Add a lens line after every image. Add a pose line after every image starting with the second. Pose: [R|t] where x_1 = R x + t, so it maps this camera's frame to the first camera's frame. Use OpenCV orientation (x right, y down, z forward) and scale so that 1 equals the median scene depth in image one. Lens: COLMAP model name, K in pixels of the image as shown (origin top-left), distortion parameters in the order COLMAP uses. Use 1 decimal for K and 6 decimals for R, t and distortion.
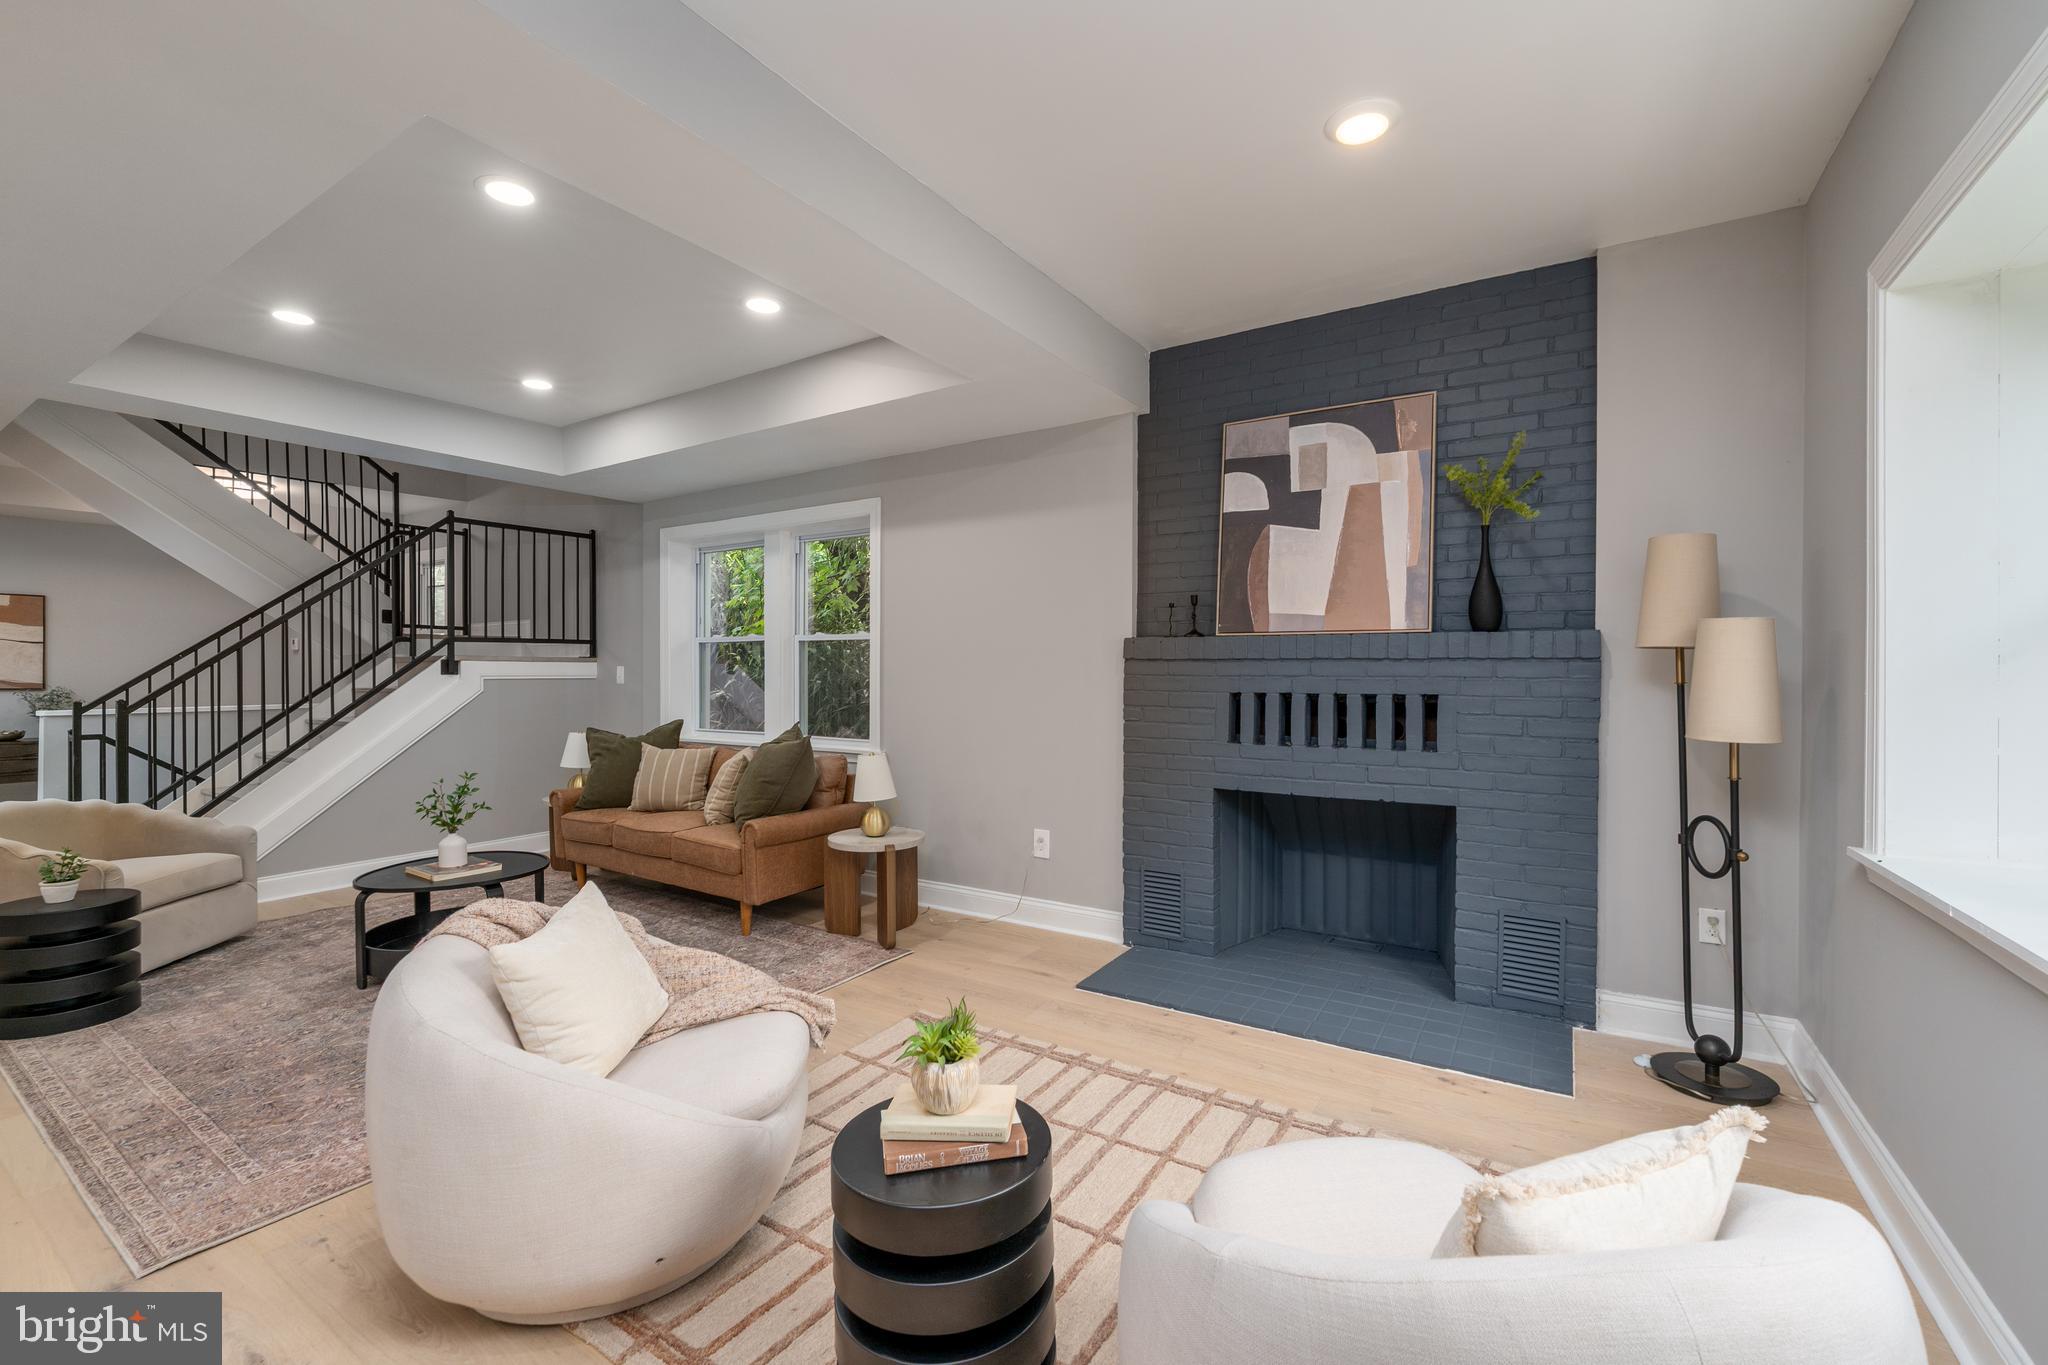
lens RADIAL K [[831.1, 0, 1024.0], [0, 831.1, 682.5], [0, 0, 1]] dist [0.000959, -0.000025]
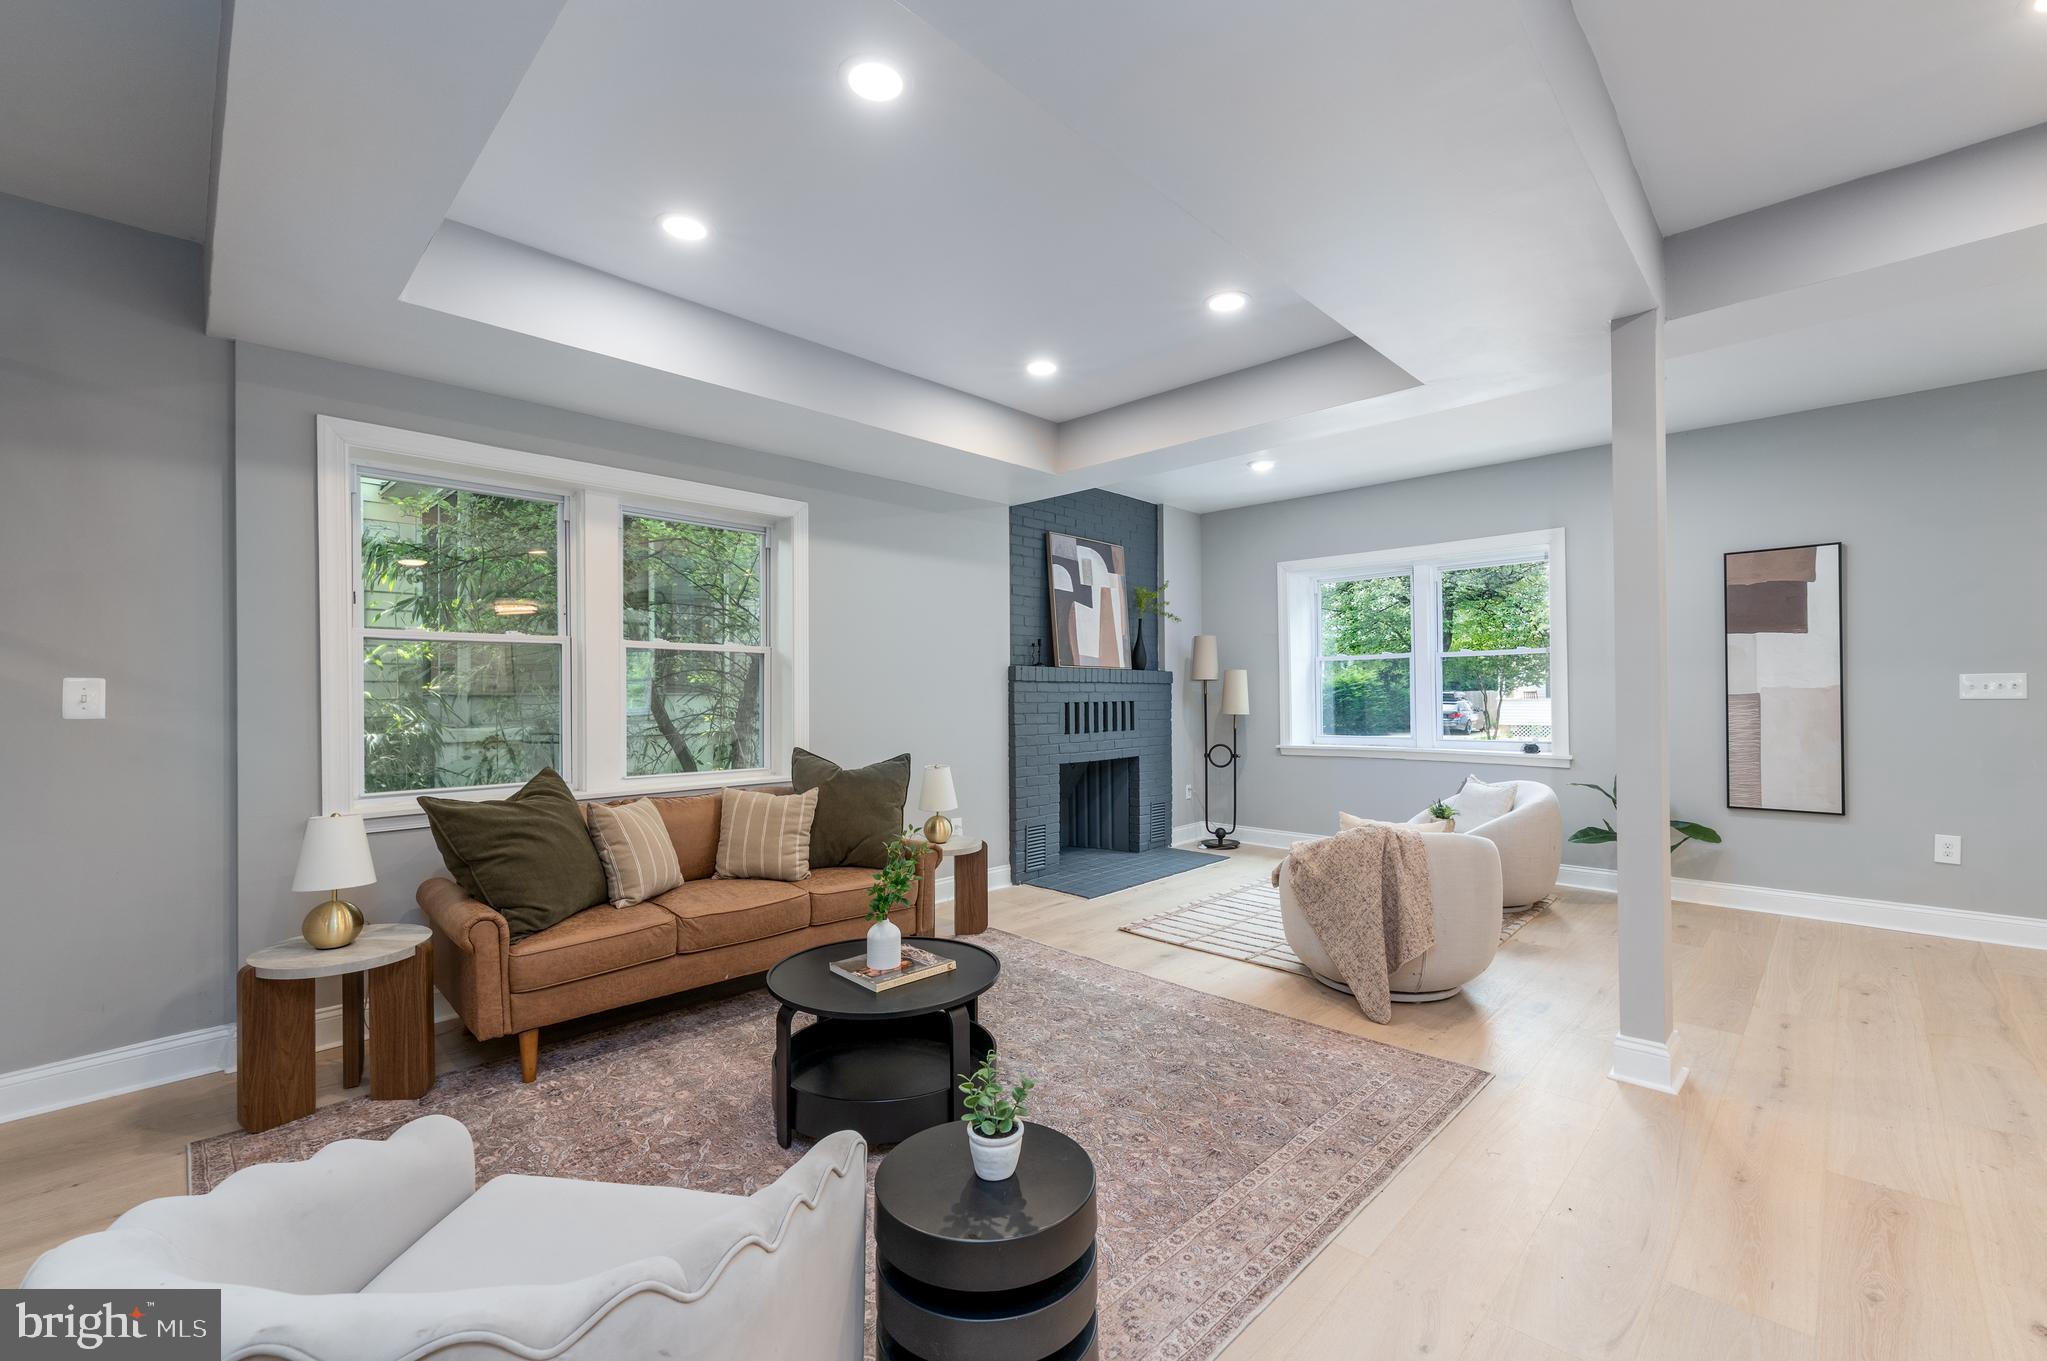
lens RADIAL K [[825.8, 0, 1031.8], [0, 825.8, 693.8], [0, 0, 1]] dist [0.000182, 0.000005]
pose [[0.218142, -0.001669, 0.975916, -1.416884], [0.014911, 0.999888, -0.001623, -0.003708], [-0.975803, 0.014906, 0.218142, 0.769098]]
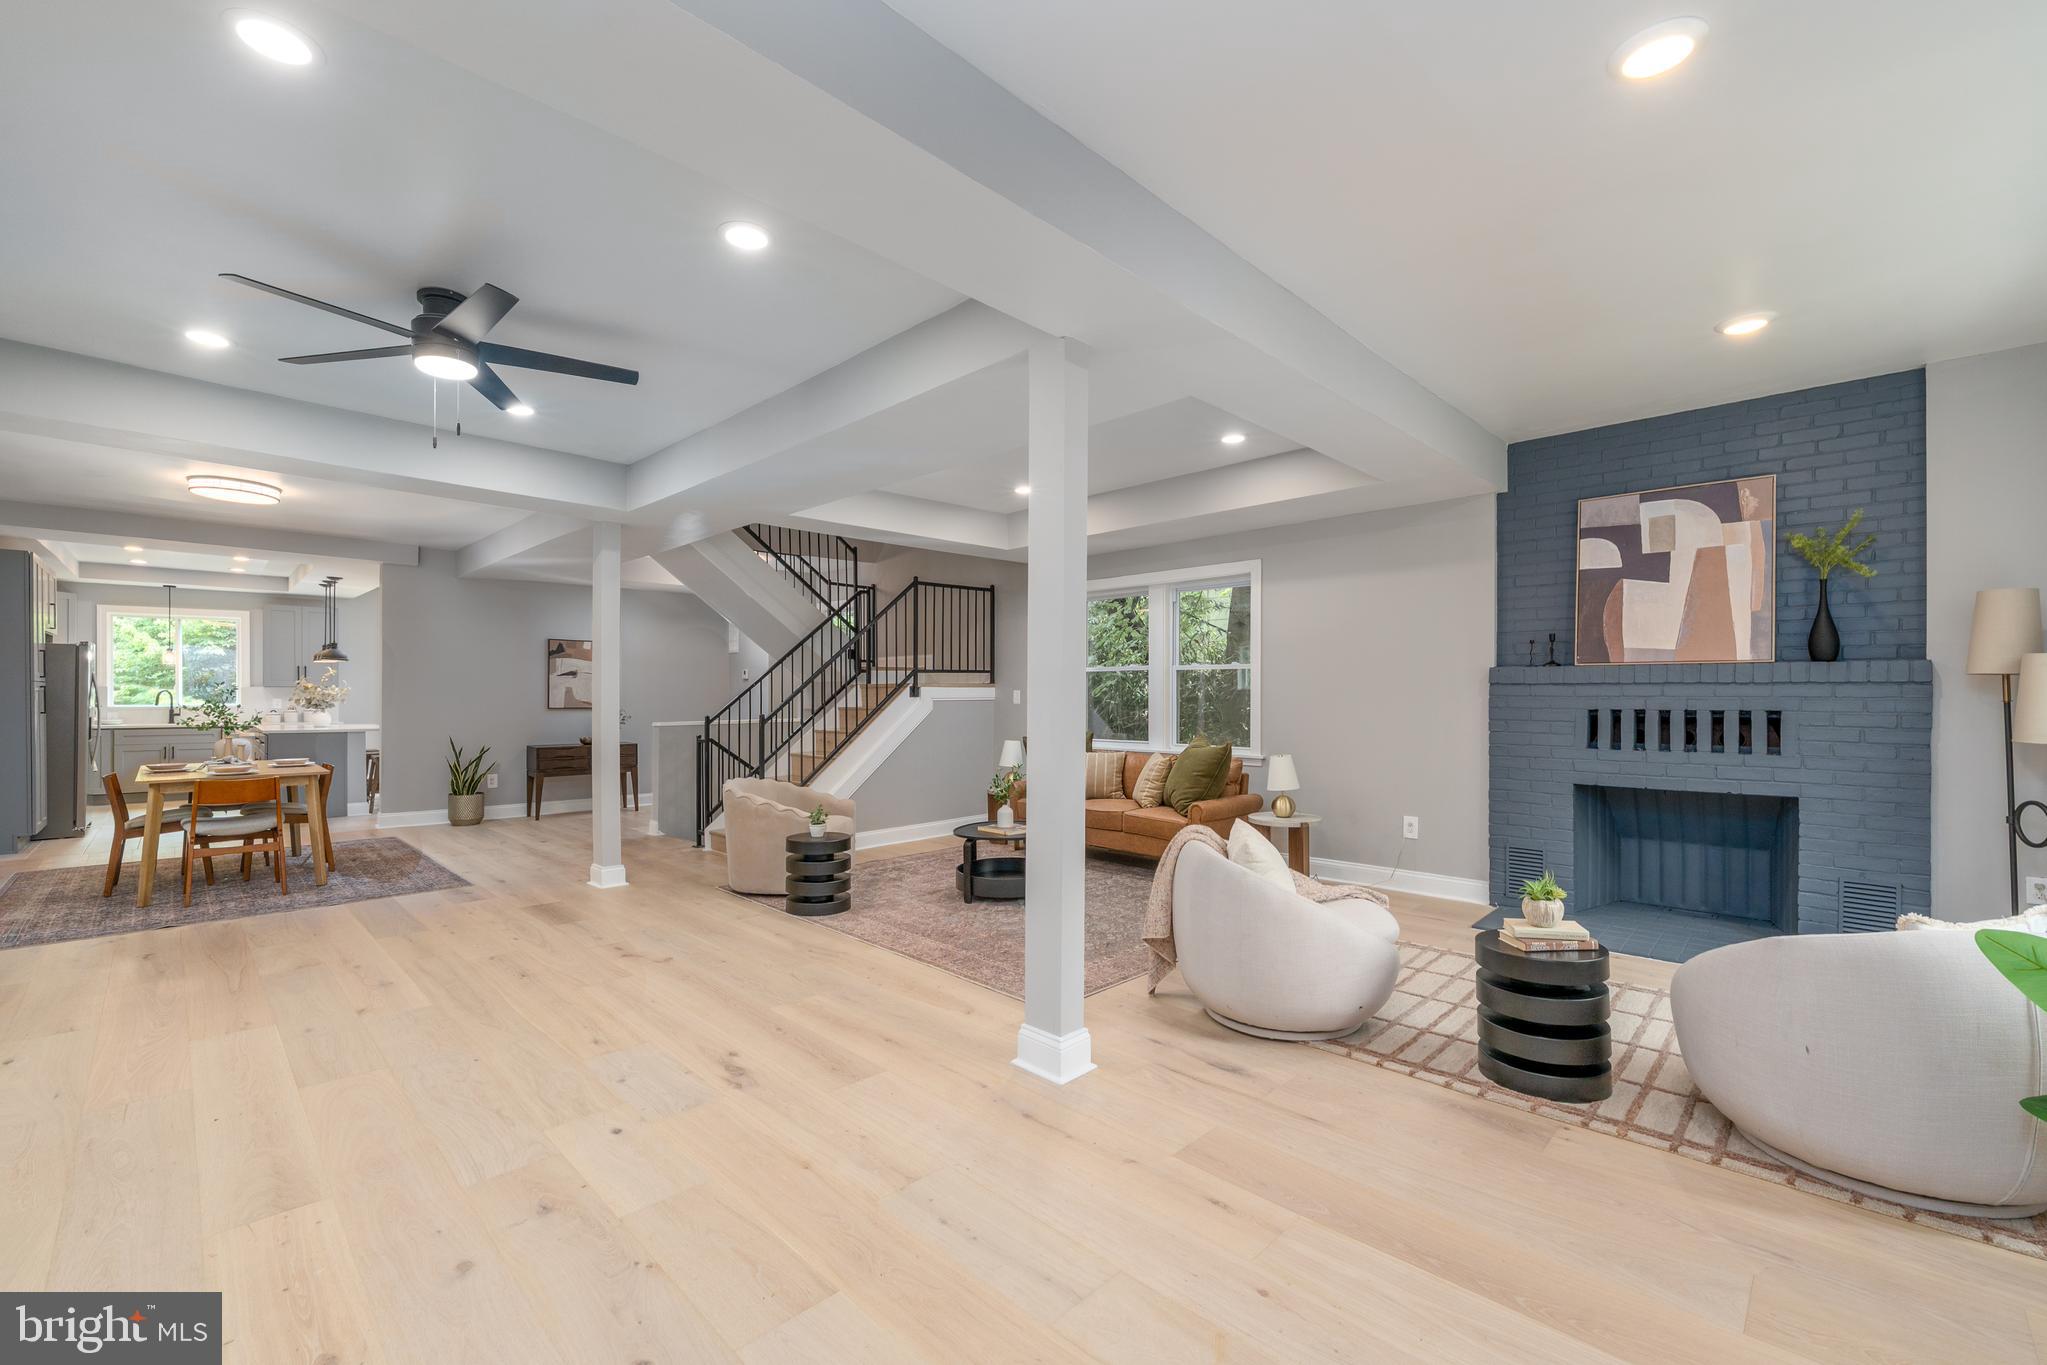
lens RADIAL K [[831.0, 0, 1040.6], [0, 831.0, 696.9], [0, 0, 1]] dist [-0.001993, 0.000170]
pose [[0.981436, -0.002761, -0.191772, -0.365143], [0.001280, 0.999968, -0.007849, 0.001817], [0.191787, 0.007458, 0.981408, -0.461235]]
